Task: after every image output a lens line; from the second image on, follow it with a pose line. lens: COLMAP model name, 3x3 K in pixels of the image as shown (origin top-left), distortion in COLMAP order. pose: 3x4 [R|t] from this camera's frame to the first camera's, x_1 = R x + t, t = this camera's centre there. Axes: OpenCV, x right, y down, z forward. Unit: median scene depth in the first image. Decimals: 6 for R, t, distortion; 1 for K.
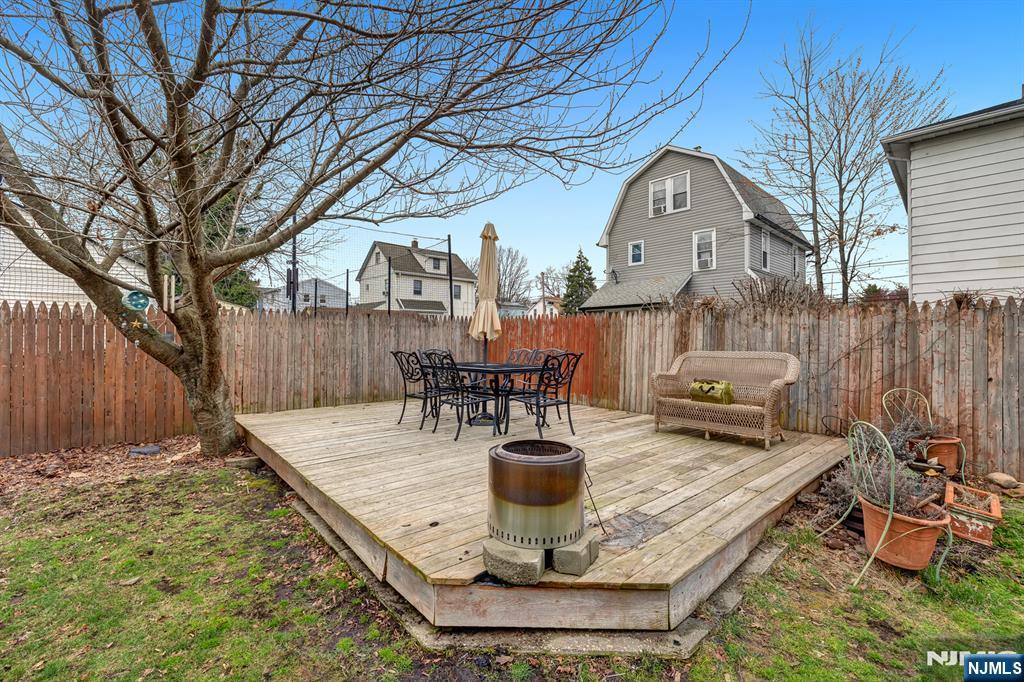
lens RADIAL K [[439.3, 0, 512.7], [0, 439.3, 332.2], [0, 0, 1]] dist [-0.001157, -0.000029]
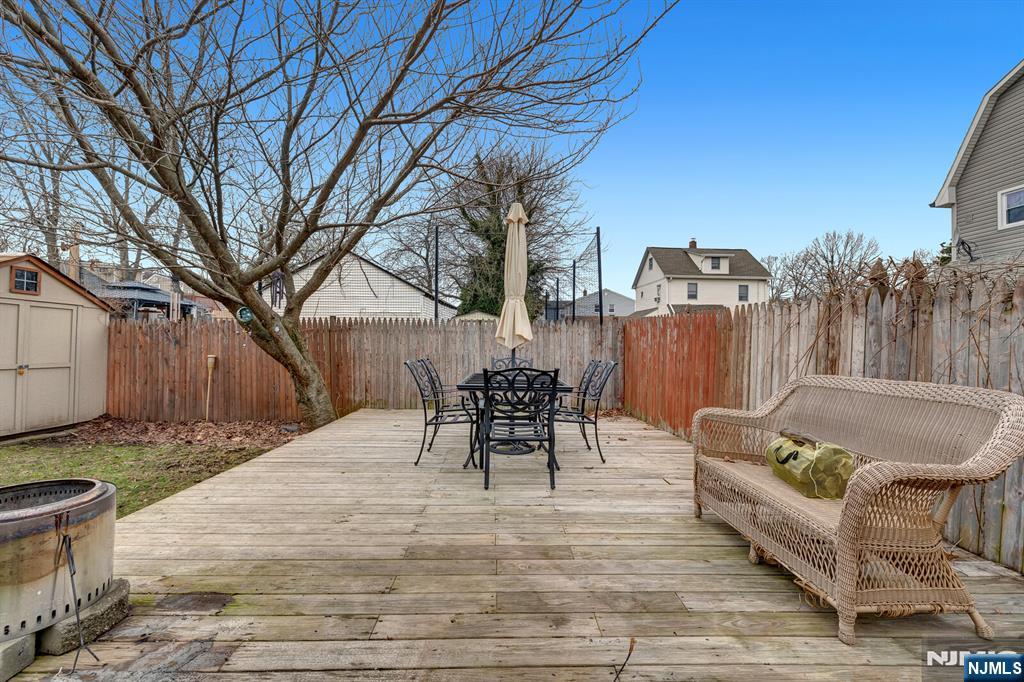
lens RADIAL K [[431.7, 0, 512.2], [0, 431.7, 337.6], [0, 0, 1]] dist [0.001011, 0.000355]
pose [[0.765249, -0.003079, -0.643727, 0.495331], [-0.000687, 0.999984, -0.005599, 0.004752], [0.643734, 0.004727, 0.765235, 0.430753]]
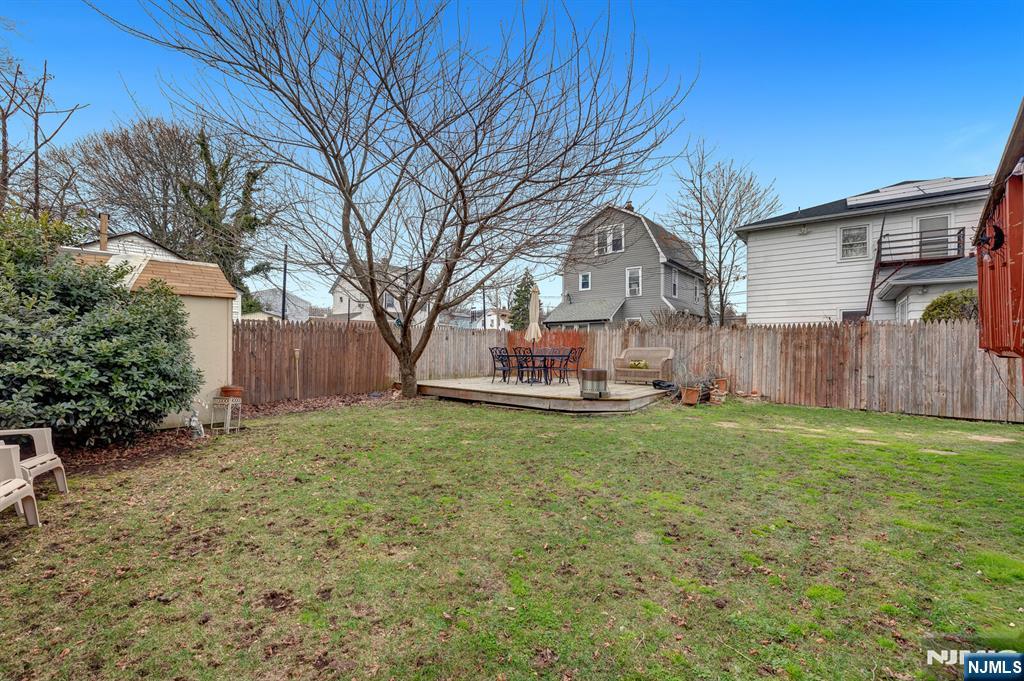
lens RADIAL K [[445.7, 0, 508.5], [0, 445.7, 345.8], [0, 0, 1]] dist [0.000476, 0.000153]
pose [[0.989727, 0.003313, 0.142930, -0.514216], [-0.004525, 0.999956, 0.008157, 0.020652], [-0.142897, -0.008720, 0.989699, -1.117906]]
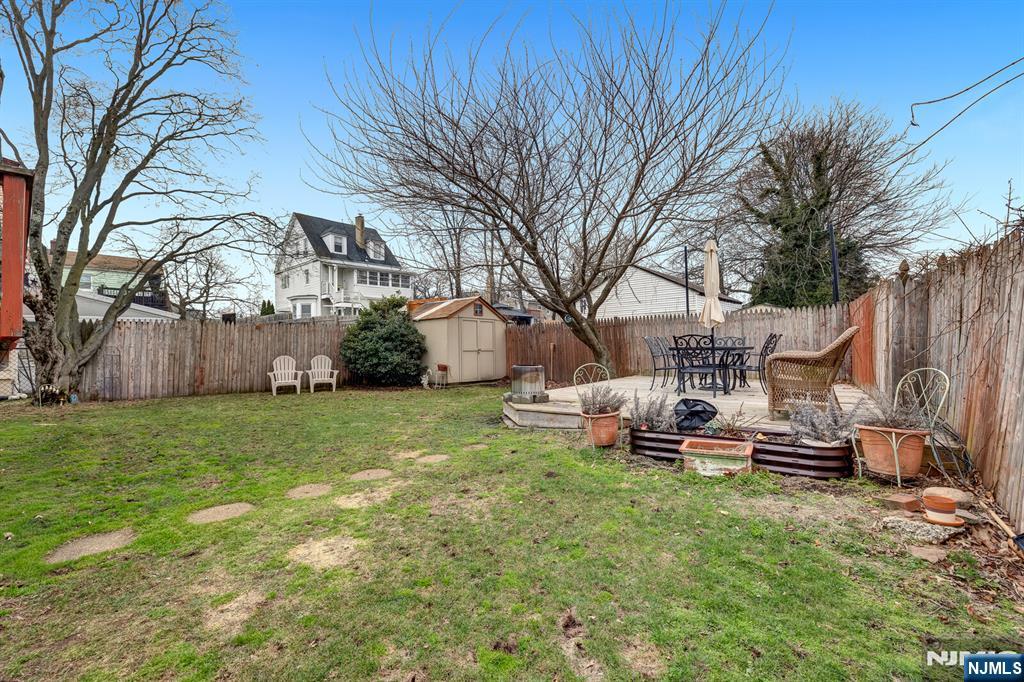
lens RADIAL K [[431.7, 0, 512.2], [0, 431.7, 337.6], [0, 0, 1]] dist [0.001011, 0.000355]
pose [[0.198601, -0.024310, -0.979779, 1.196935], [0.030491, 0.999362, -0.018616, 0.058841], [0.979606, -0.026177, 0.199215, 0.169407]]
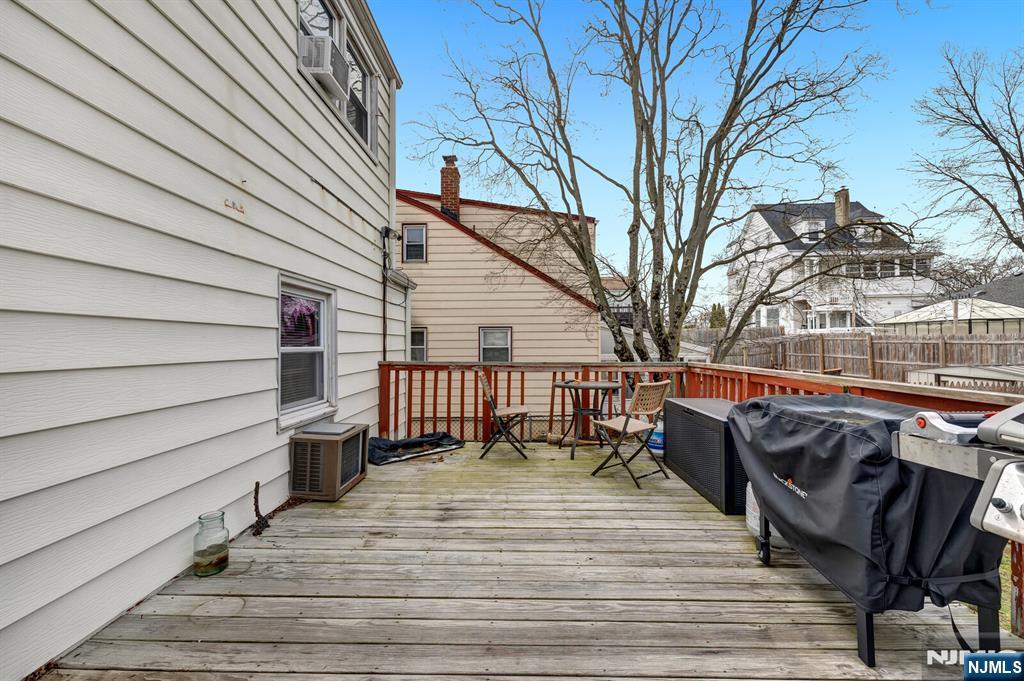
lens RADIAL K [[445.7, 0, 508.5], [0, 445.7, 345.8], [0, 0, 1]] dist [0.000476, 0.000153]
pose [[-0.646728, 0.000523, -0.762721, 0.741199], [0.008460, 0.999943, -0.006488, -0.241170], [0.762674, -0.010649, -0.646696, -0.660857]]
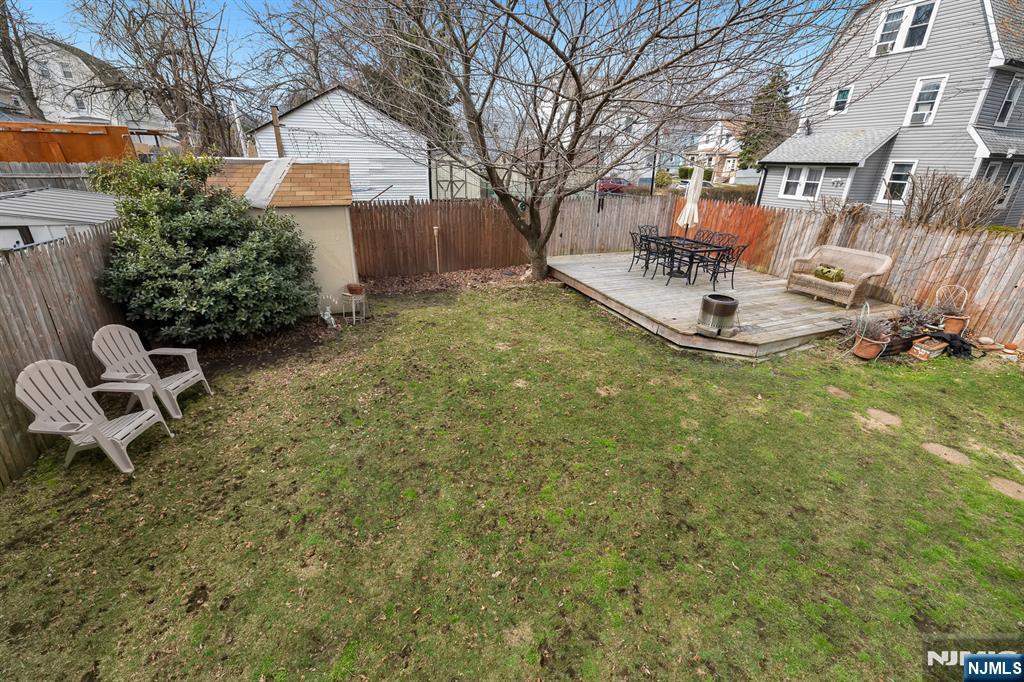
lens RADIAL K [[434.8, 0, 504.4], [0, 434.8, 337.6], [0, 0, 1]] dist [-0.000743, 0.000028]
pose [[0.942368, 0.144257, -0.301880, -0.171968], [-0.012274, 0.916572, 0.399680, -0.277233], [0.334352, -0.372941, 0.865519, -0.910900]]
